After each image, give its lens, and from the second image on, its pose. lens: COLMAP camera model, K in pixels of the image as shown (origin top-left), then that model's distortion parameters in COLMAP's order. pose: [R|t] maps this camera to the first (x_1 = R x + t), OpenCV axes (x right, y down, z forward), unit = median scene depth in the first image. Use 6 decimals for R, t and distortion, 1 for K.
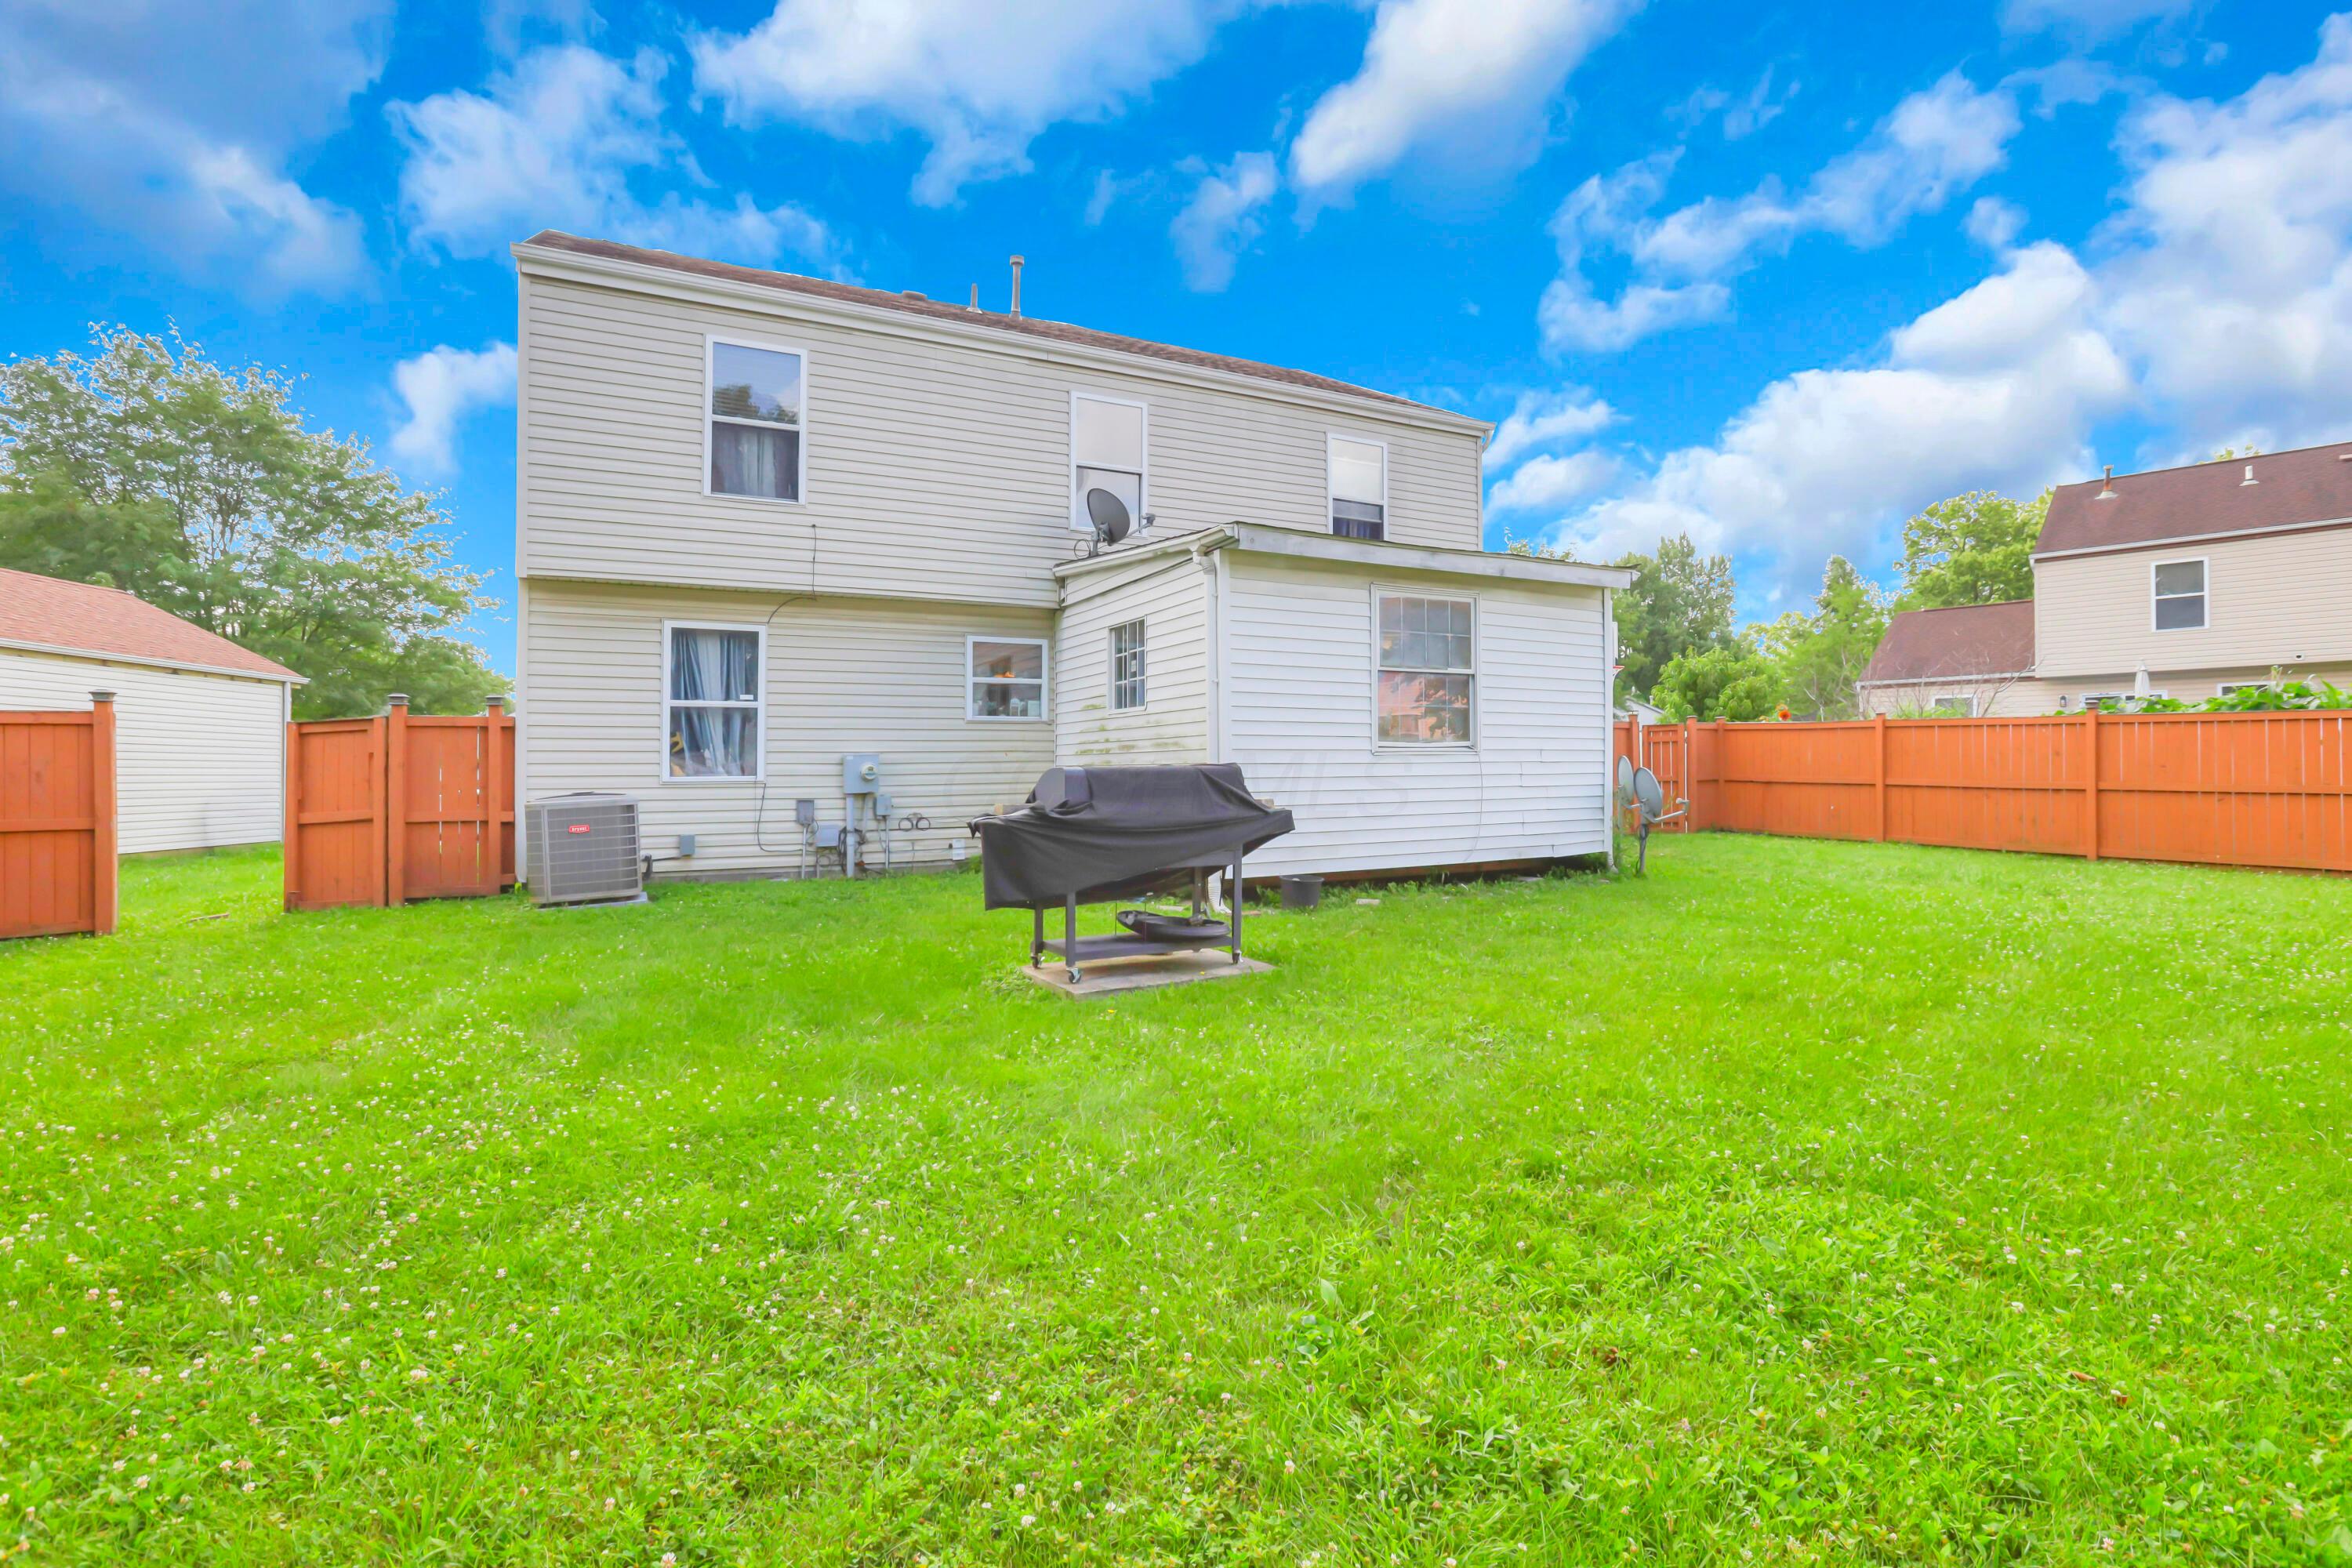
lens RADIAL K [[1099.1, 0, 1169.6], [0, 1099.1, 760.7], [0, 0, 1]] dist [-0.031373, 0.006862]
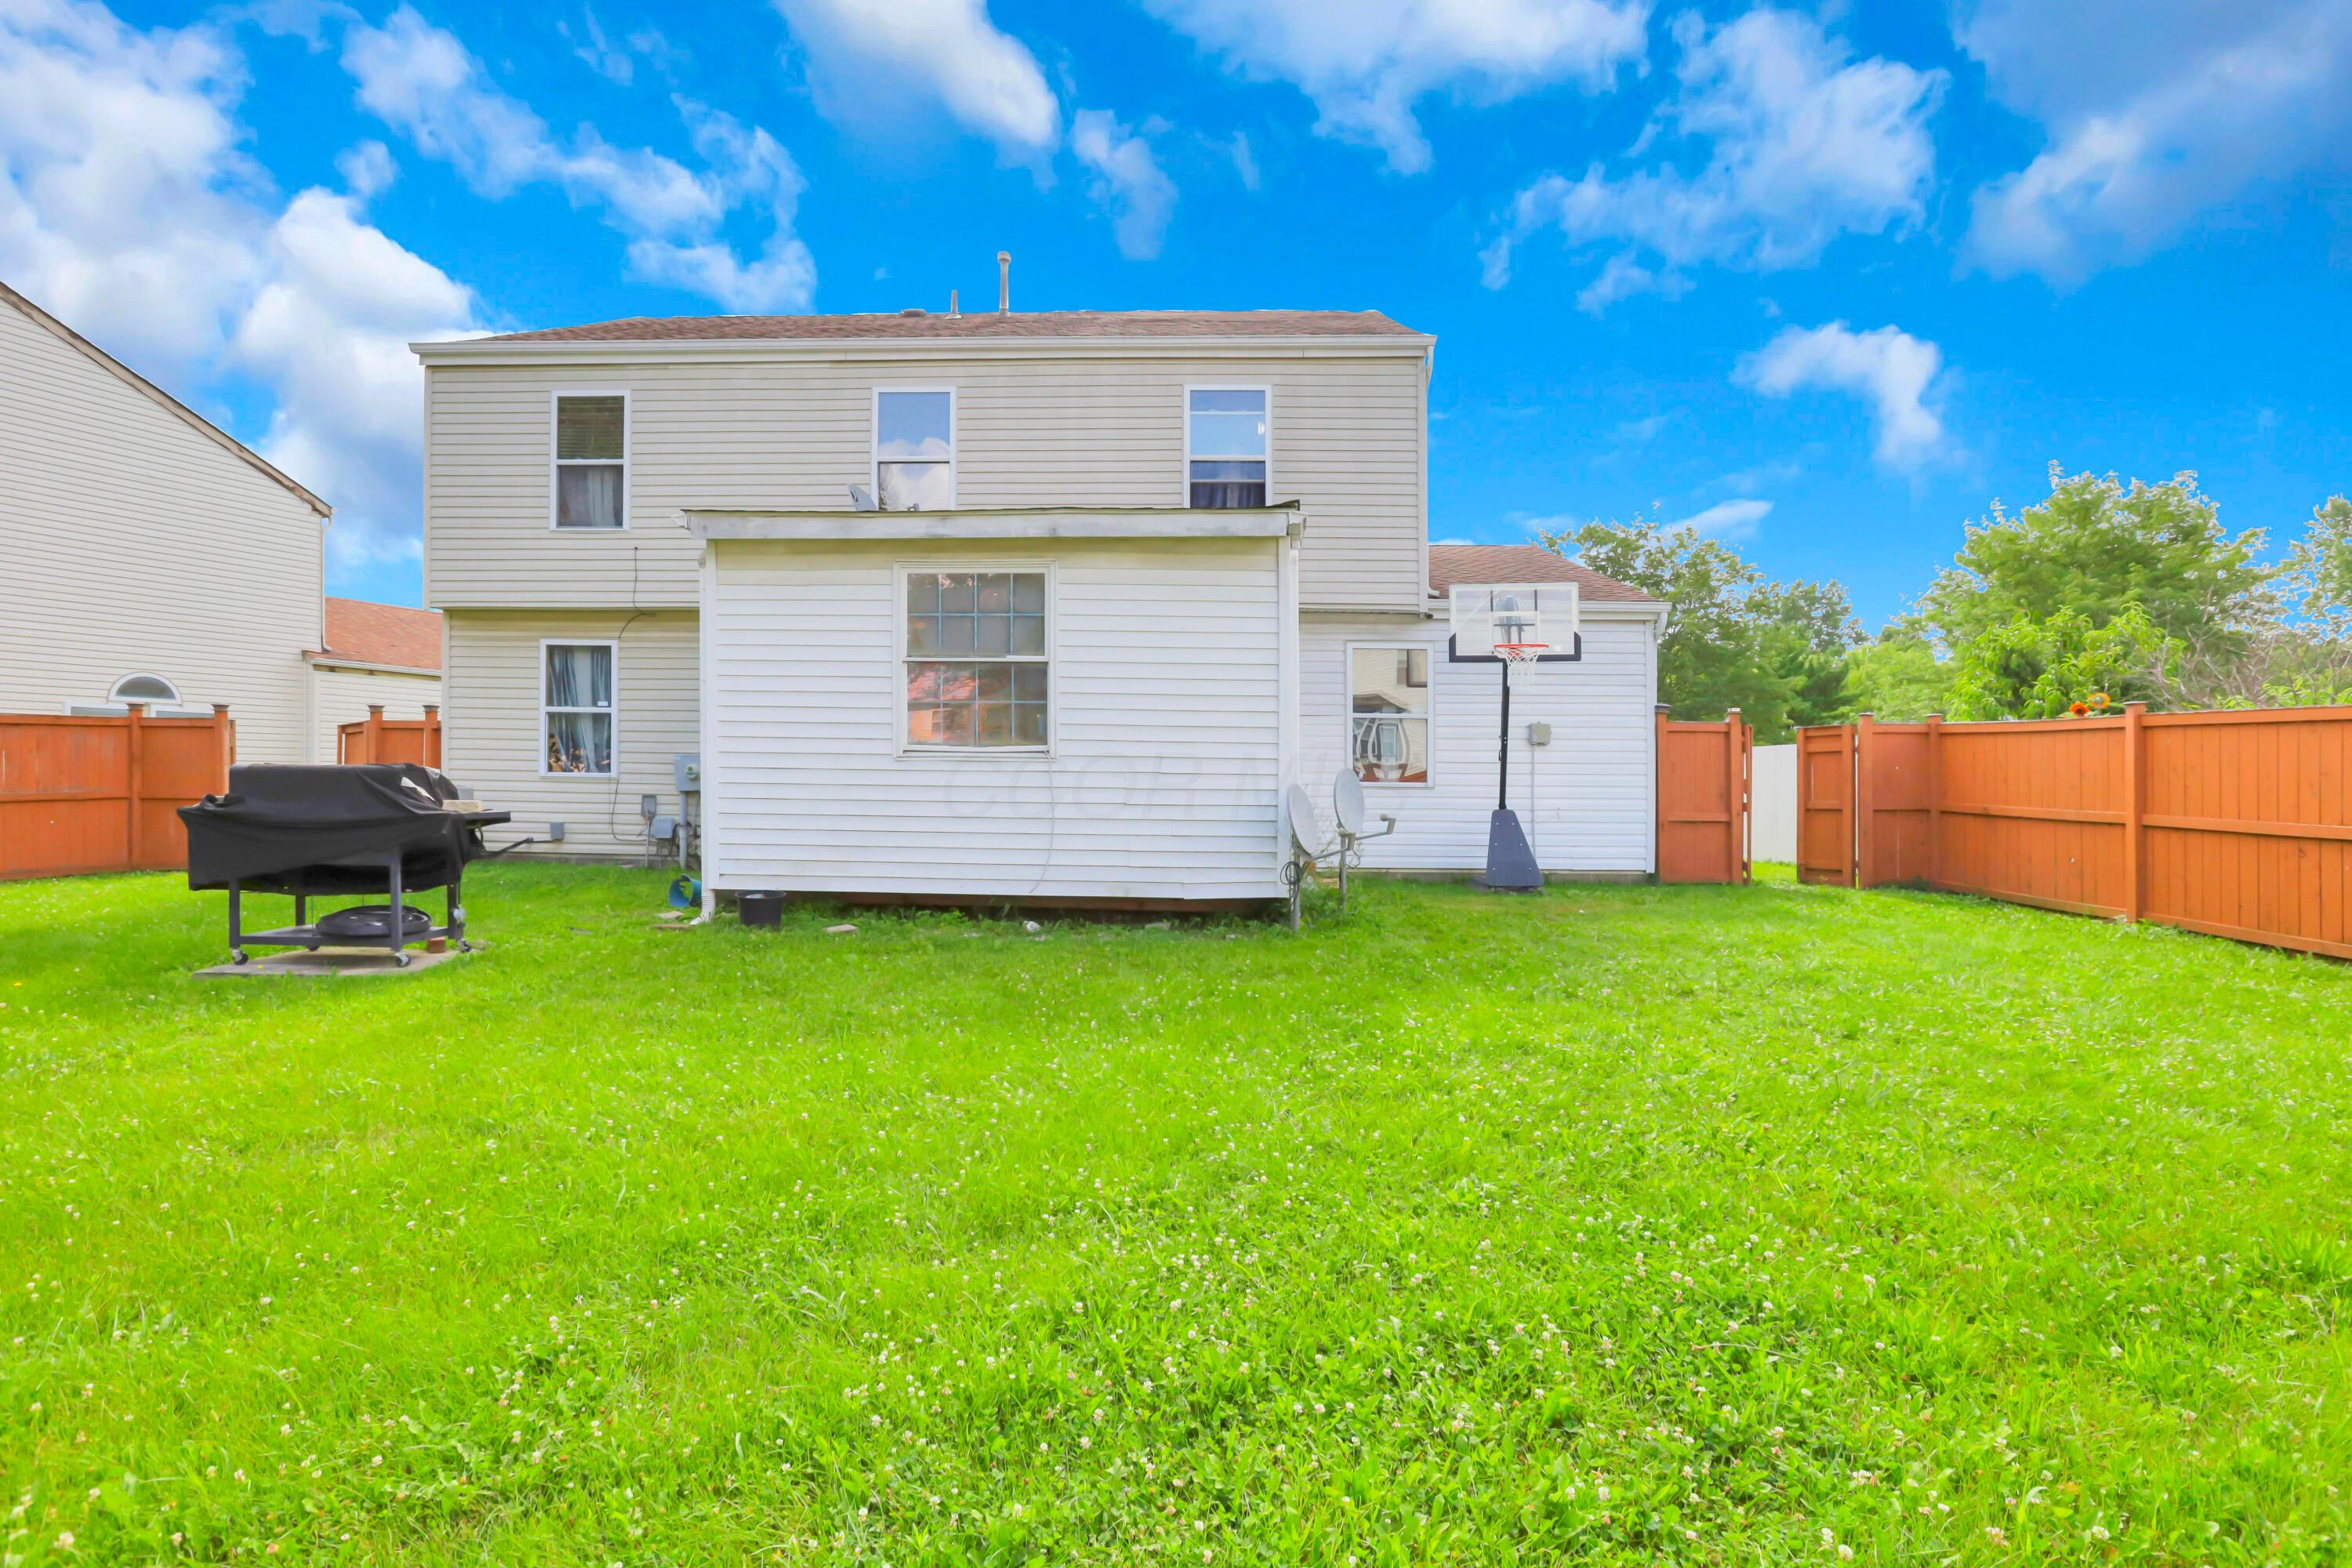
lens RADIAL K [[1099.1, 0, 1169.6], [0, 1099.1, 760.7], [0, 0, 1]] dist [-0.031373, 0.006862]
pose [[0.863767, 0.013063, -0.503722, 0.697511], [-0.016231, 0.999866, -0.001902, -0.005924], [0.503630, 0.009819, 0.863863, 0.319696]]
